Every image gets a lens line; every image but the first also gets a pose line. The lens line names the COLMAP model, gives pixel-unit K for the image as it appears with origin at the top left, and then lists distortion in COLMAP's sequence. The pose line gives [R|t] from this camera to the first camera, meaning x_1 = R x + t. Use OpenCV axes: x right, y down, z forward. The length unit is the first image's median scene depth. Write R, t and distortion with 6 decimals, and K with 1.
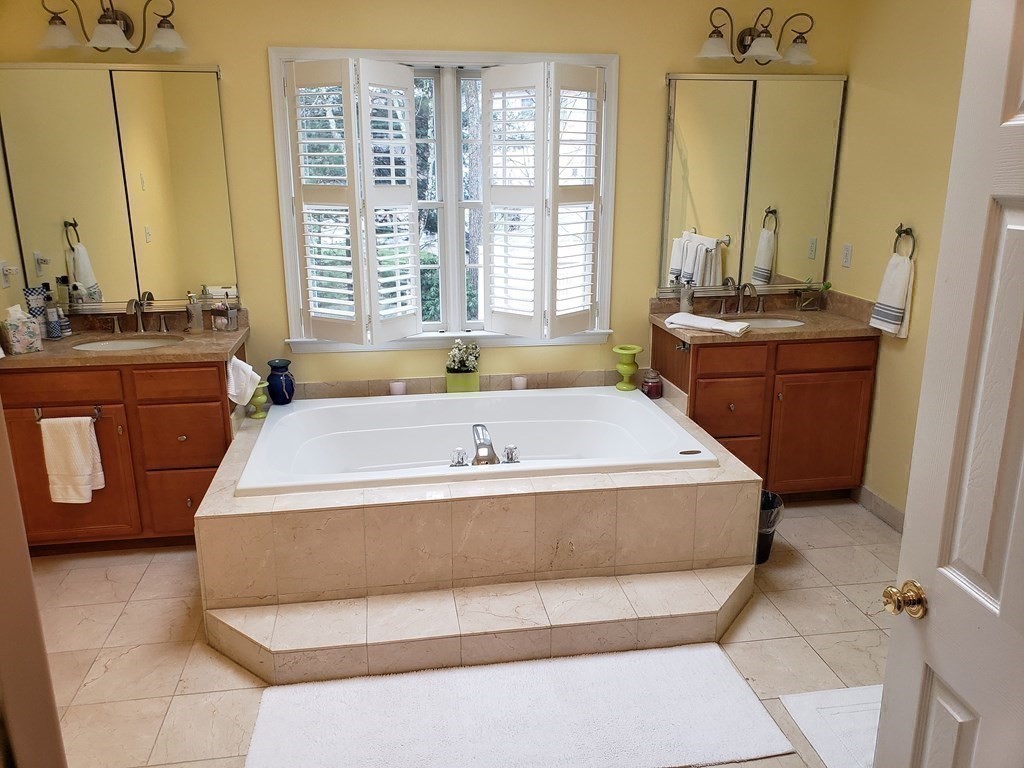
lens RADIAL K [[802.6, 0, 512.0], [0, 802.6, 384.0], [0, 0, 1]] dist [-0.002022, -0.002846]
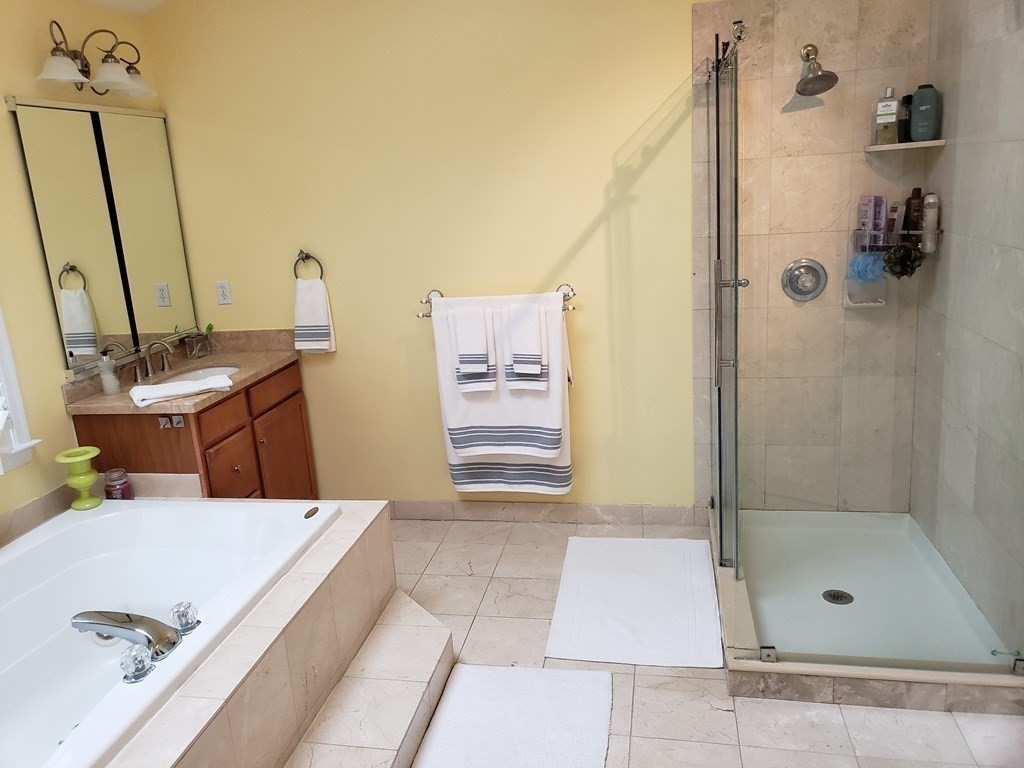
lens RADIAL K [[771.7, 0, 512.0], [0, 771.7, 384.0], [0, 0, 1]] dist [-0.026705, -0.004320]
pose [[0.336275, -0.253907, 0.906891, -0.372918], [0.313909, 0.938121, 0.146253, -0.088106], [-0.887908, 0.235500, 0.395170, 0.364640]]
